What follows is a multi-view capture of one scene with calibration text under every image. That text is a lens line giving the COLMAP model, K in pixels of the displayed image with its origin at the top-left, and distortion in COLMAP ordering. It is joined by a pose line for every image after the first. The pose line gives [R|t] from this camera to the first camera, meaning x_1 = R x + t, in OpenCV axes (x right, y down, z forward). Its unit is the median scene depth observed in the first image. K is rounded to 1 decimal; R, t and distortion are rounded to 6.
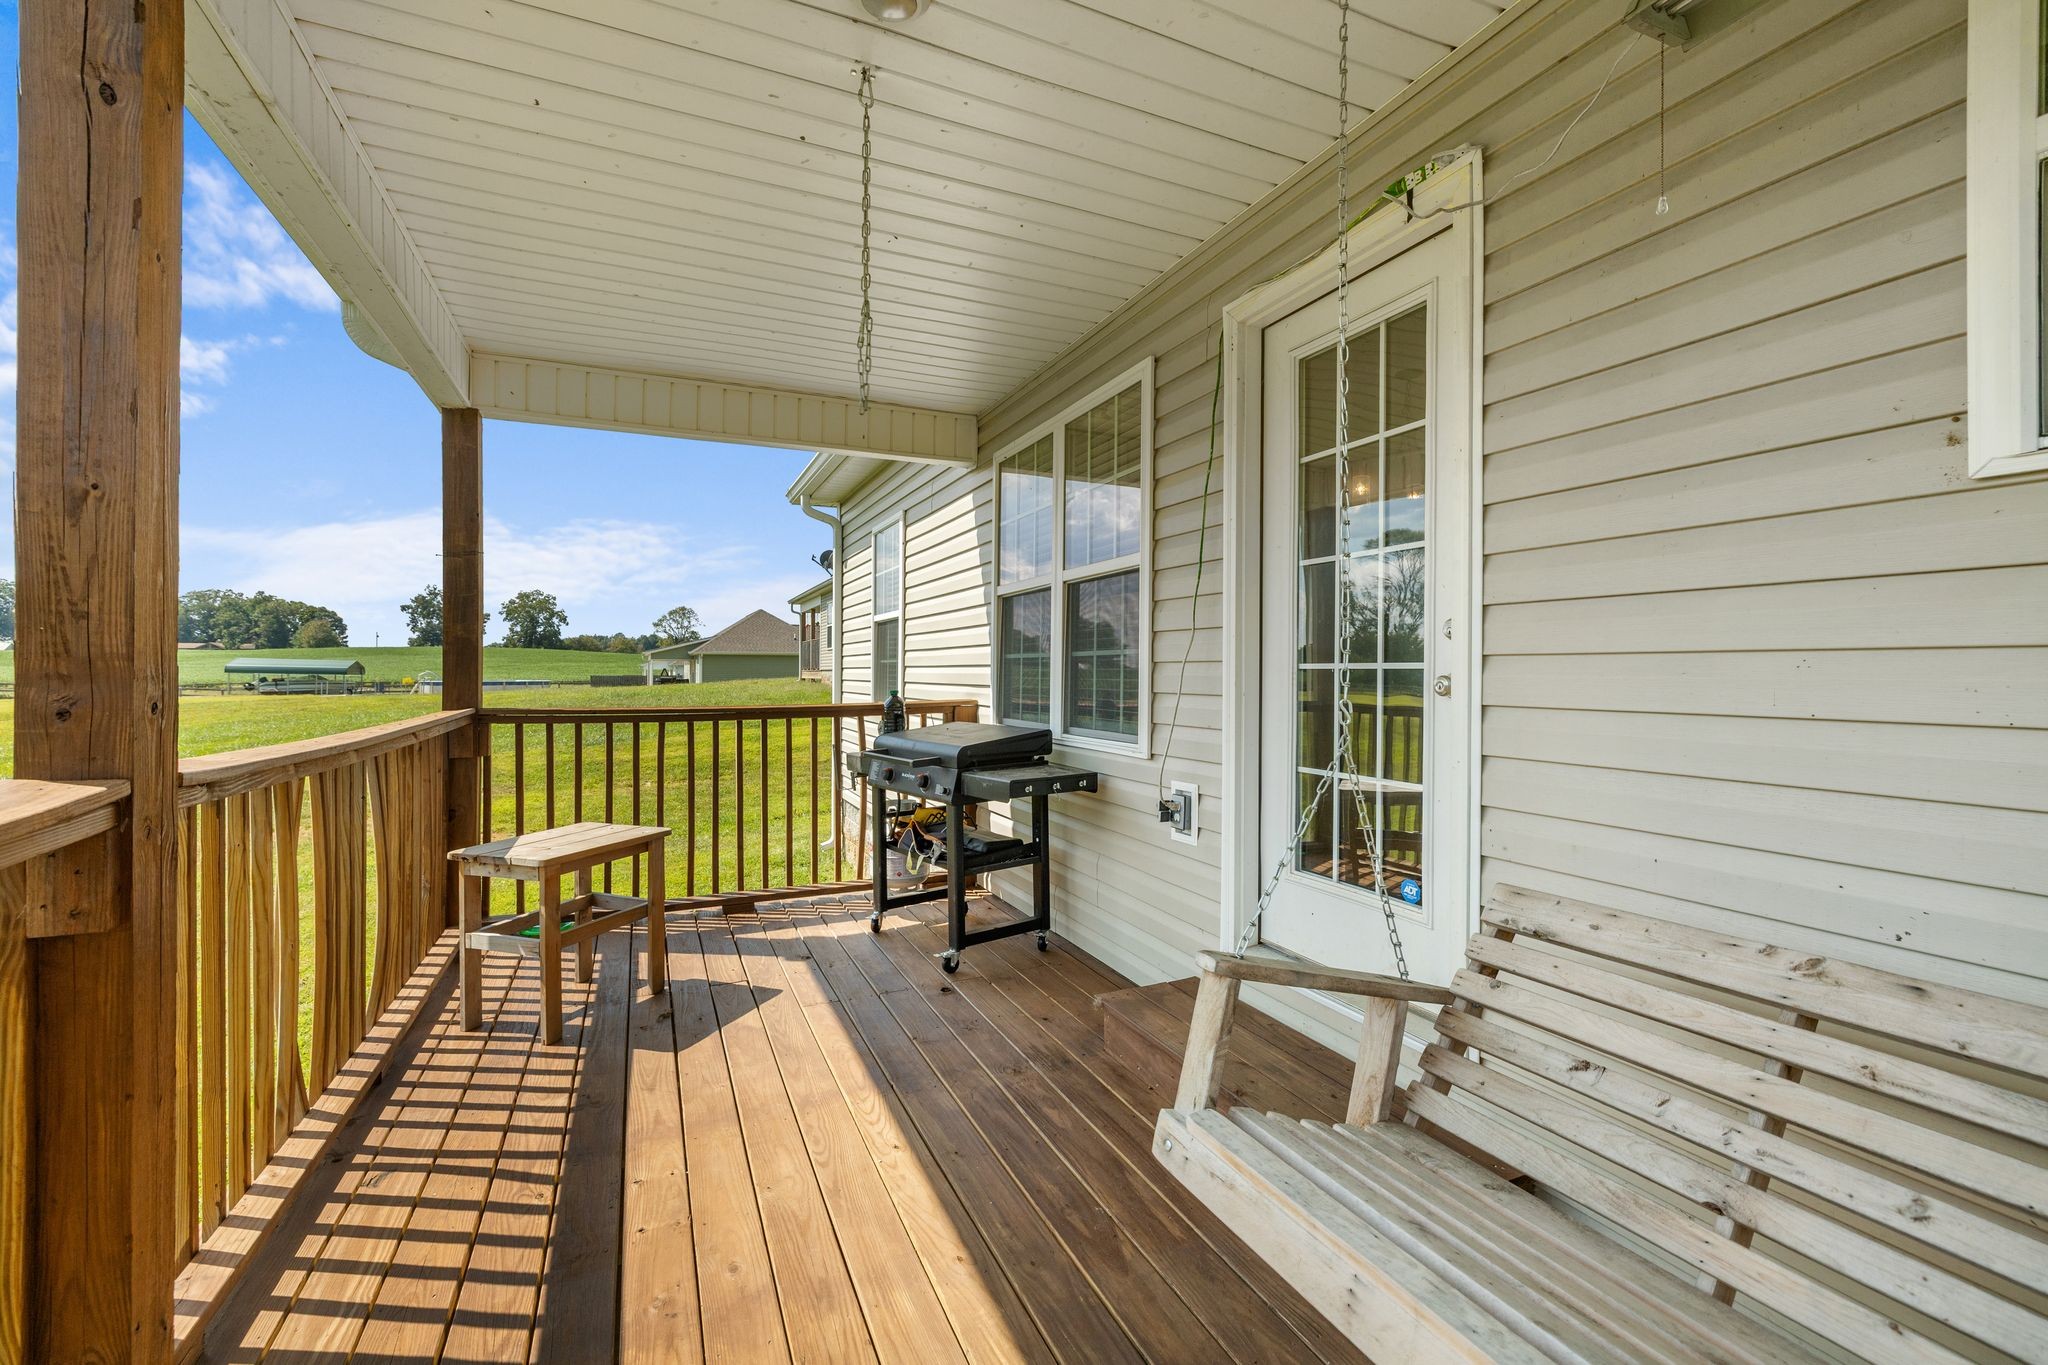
lens RADIAL K [[859.2, 0, 1024.0], [0, 859.2, 682.5], [0, 0, 1]] dist [0.001646, 0.000131]
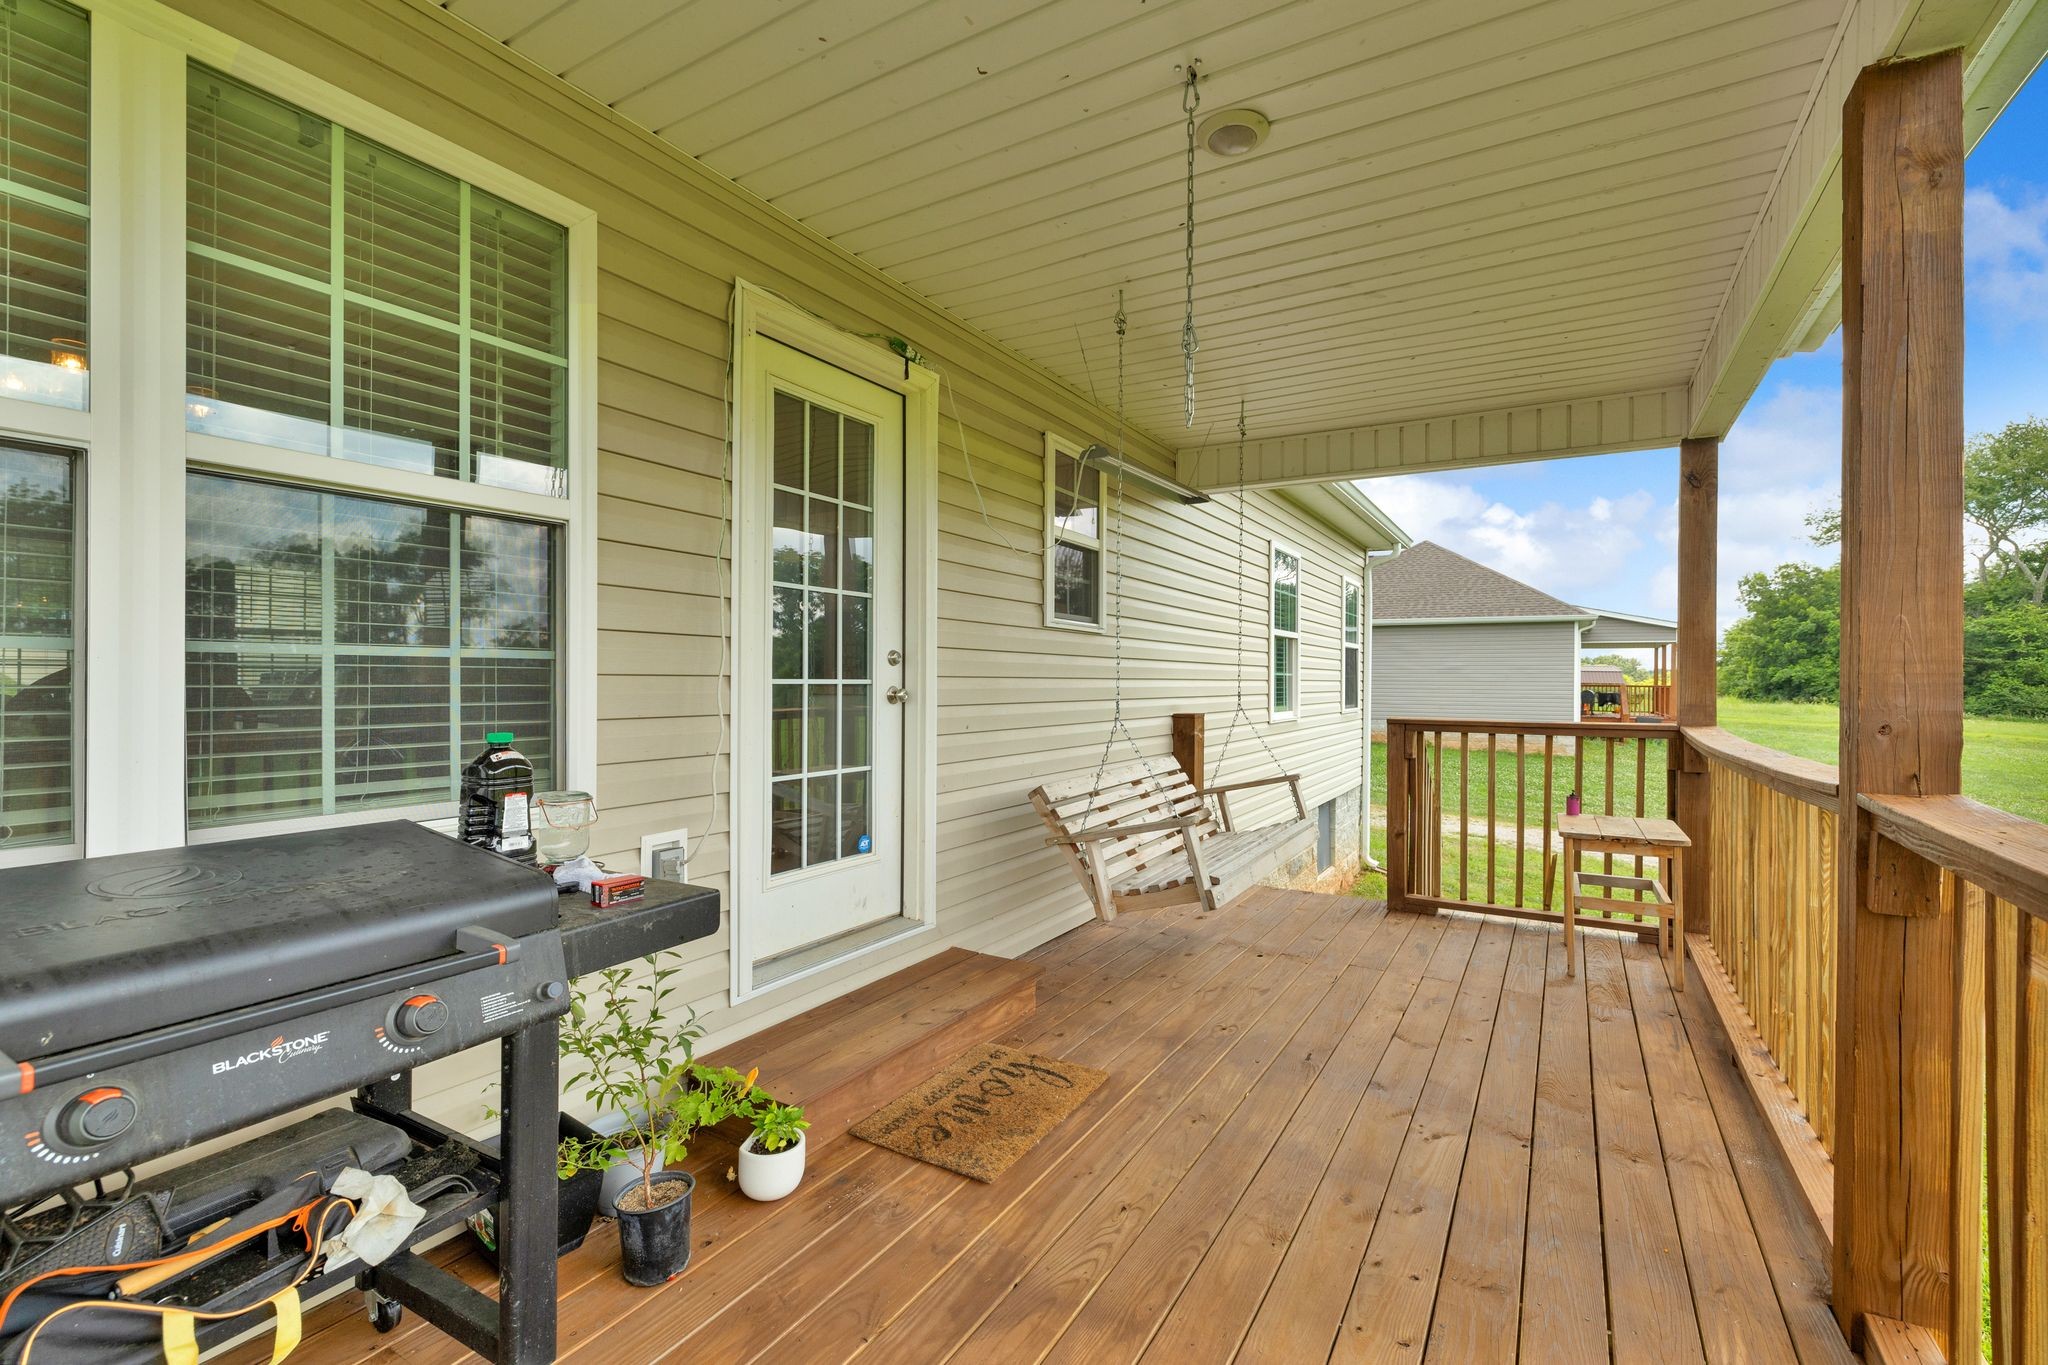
lens RADIAL K [[859.2, 0, 1024.0], [0, 859.2, 682.5], [0, 0, 1]] dist [0.001646, 0.000131]
pose [[-0.552683, -0.003579, 0.833384, -0.778930], [0.010695, 0.999878, 0.011386, -0.025793], [-0.833323, 0.015206, -0.552577, 1.442673]]
